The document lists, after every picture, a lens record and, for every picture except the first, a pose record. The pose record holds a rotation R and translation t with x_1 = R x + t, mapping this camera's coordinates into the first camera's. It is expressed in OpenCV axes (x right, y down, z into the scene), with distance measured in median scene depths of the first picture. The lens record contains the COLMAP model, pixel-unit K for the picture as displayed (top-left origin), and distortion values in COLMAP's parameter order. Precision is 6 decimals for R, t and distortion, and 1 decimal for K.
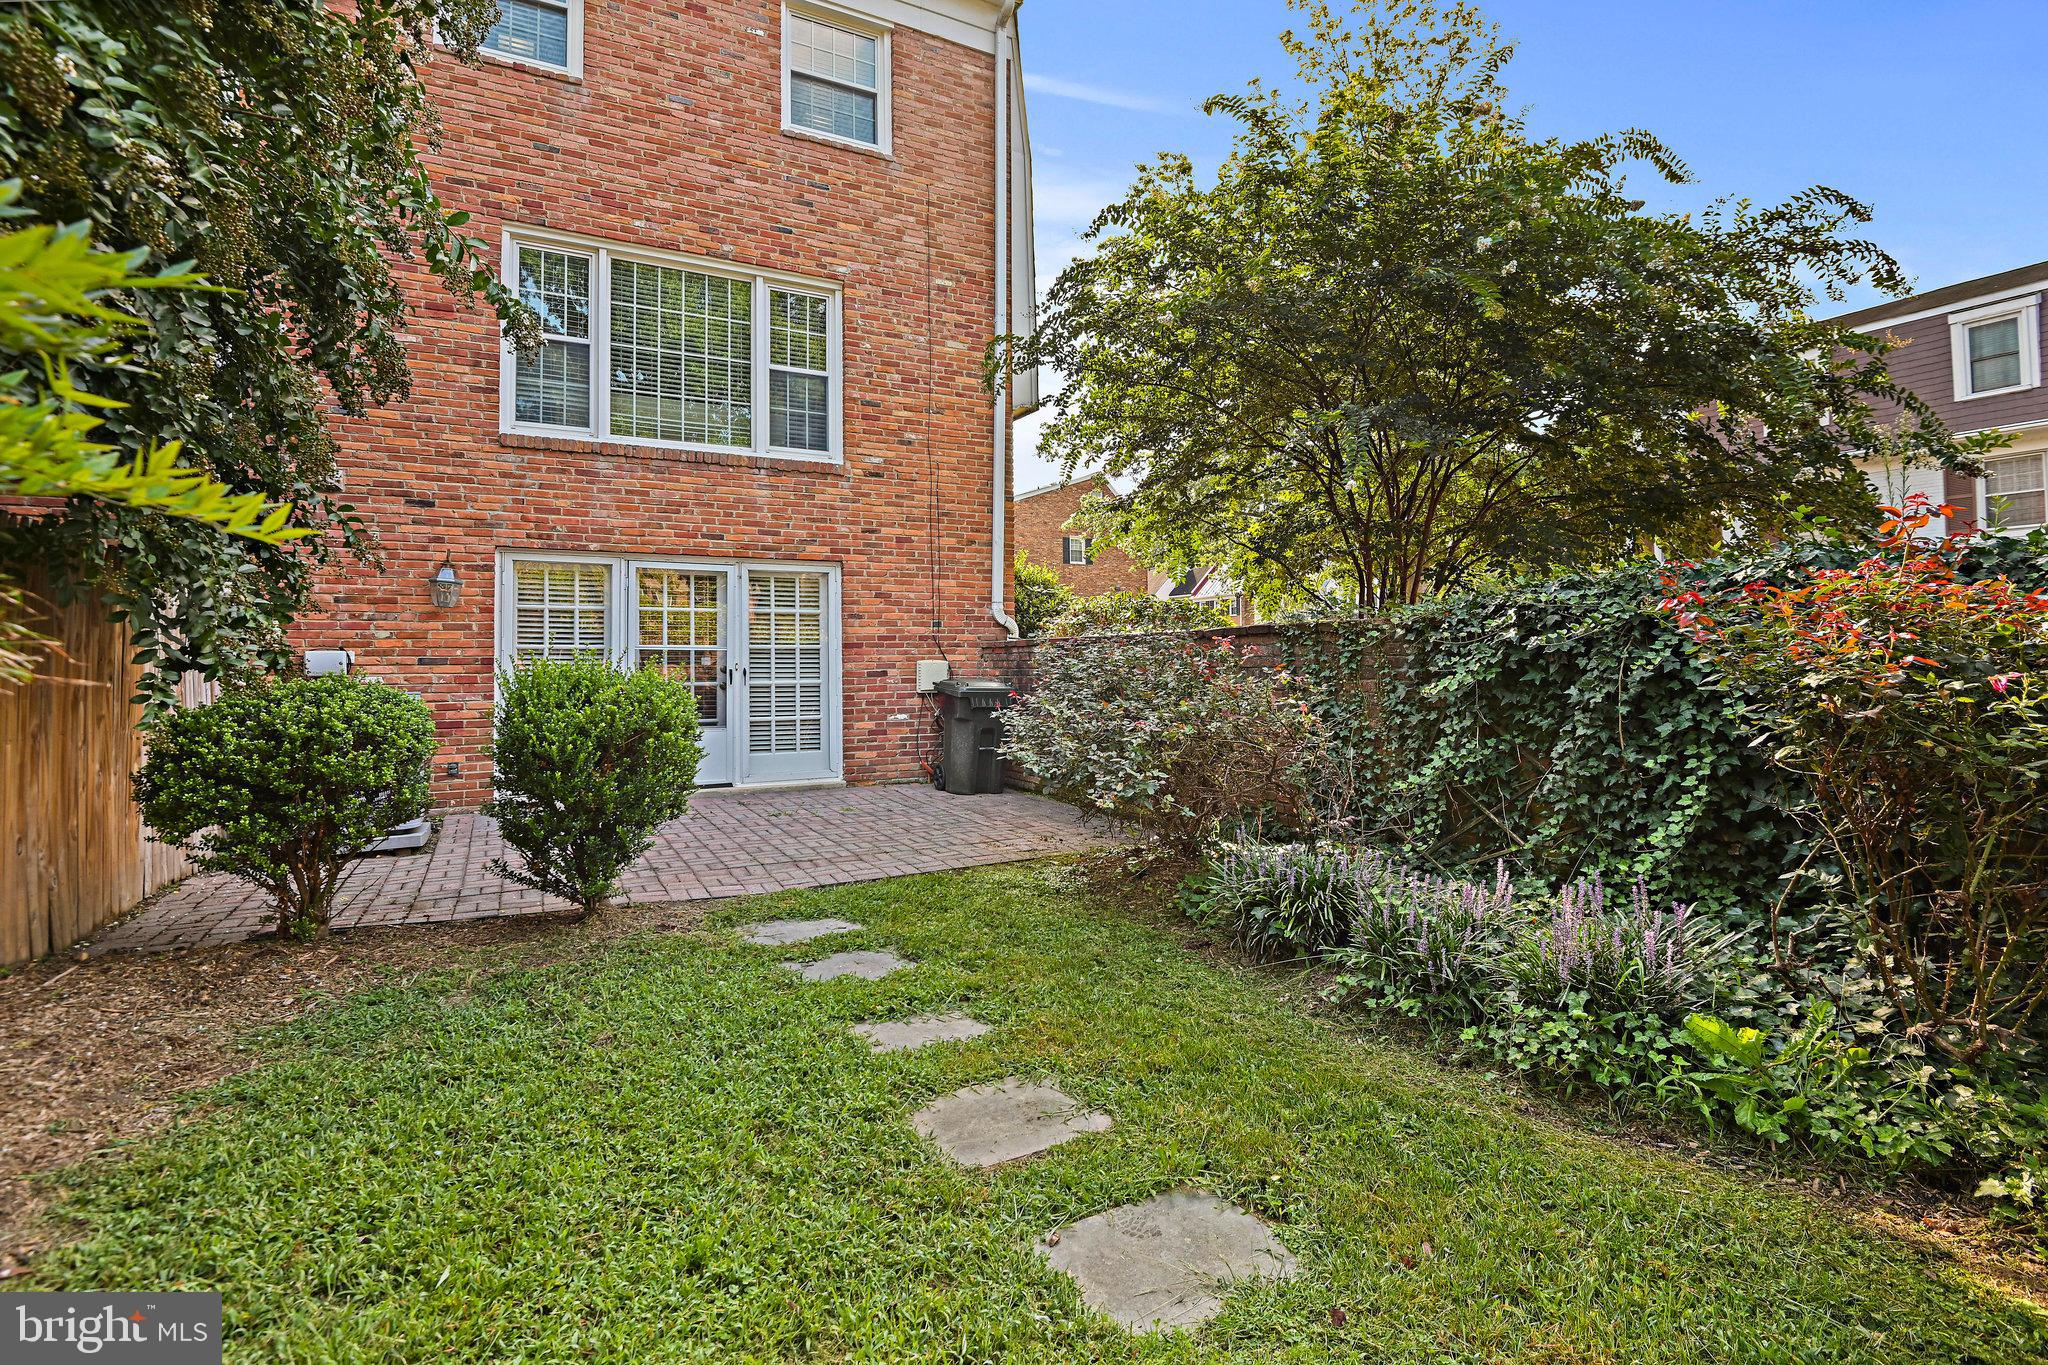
lens RADIAL K [[957.7, 0, 1015.8], [0, 957.7, 643.0], [0, 0, 1]] dist [-0.018802, 0.000885]
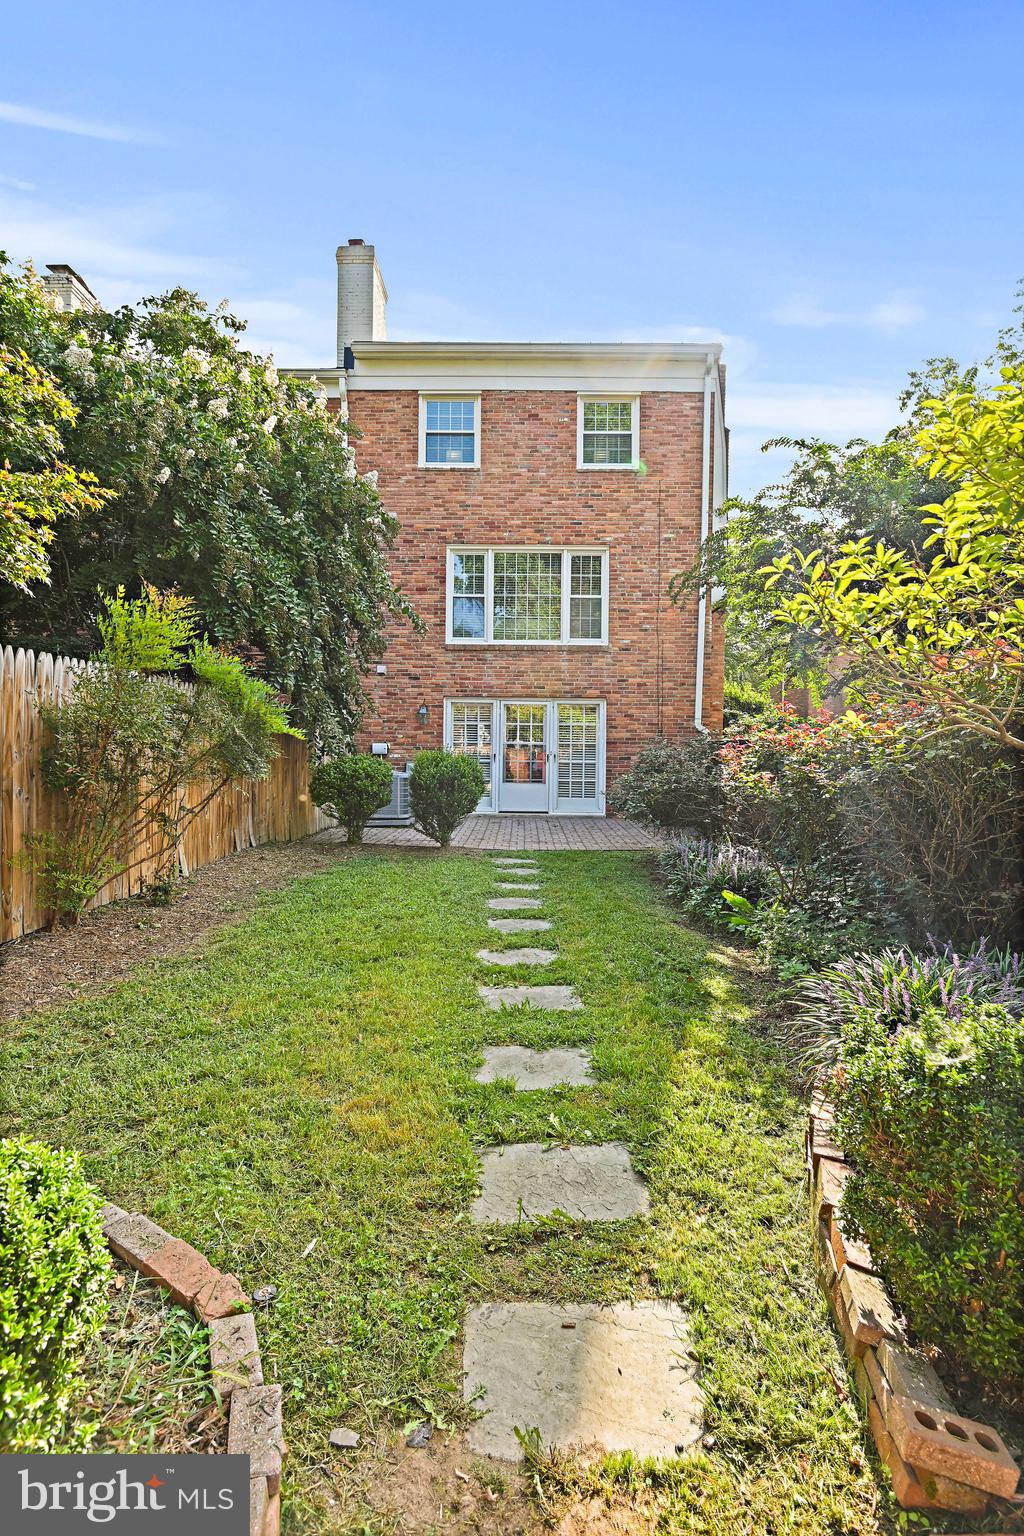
lens RADIAL K [[718.2, 0, 514.4], [0, 718.2, 766.0], [0, 0, 1]] dist [-0.018802, 0.000885]
pose [[0.873178, 0.027153, -0.486644, 0.368714], [-0.005409, 0.998925, 0.046032, -0.016535], [0.487371, -0.037562, 0.872387, -0.335807]]
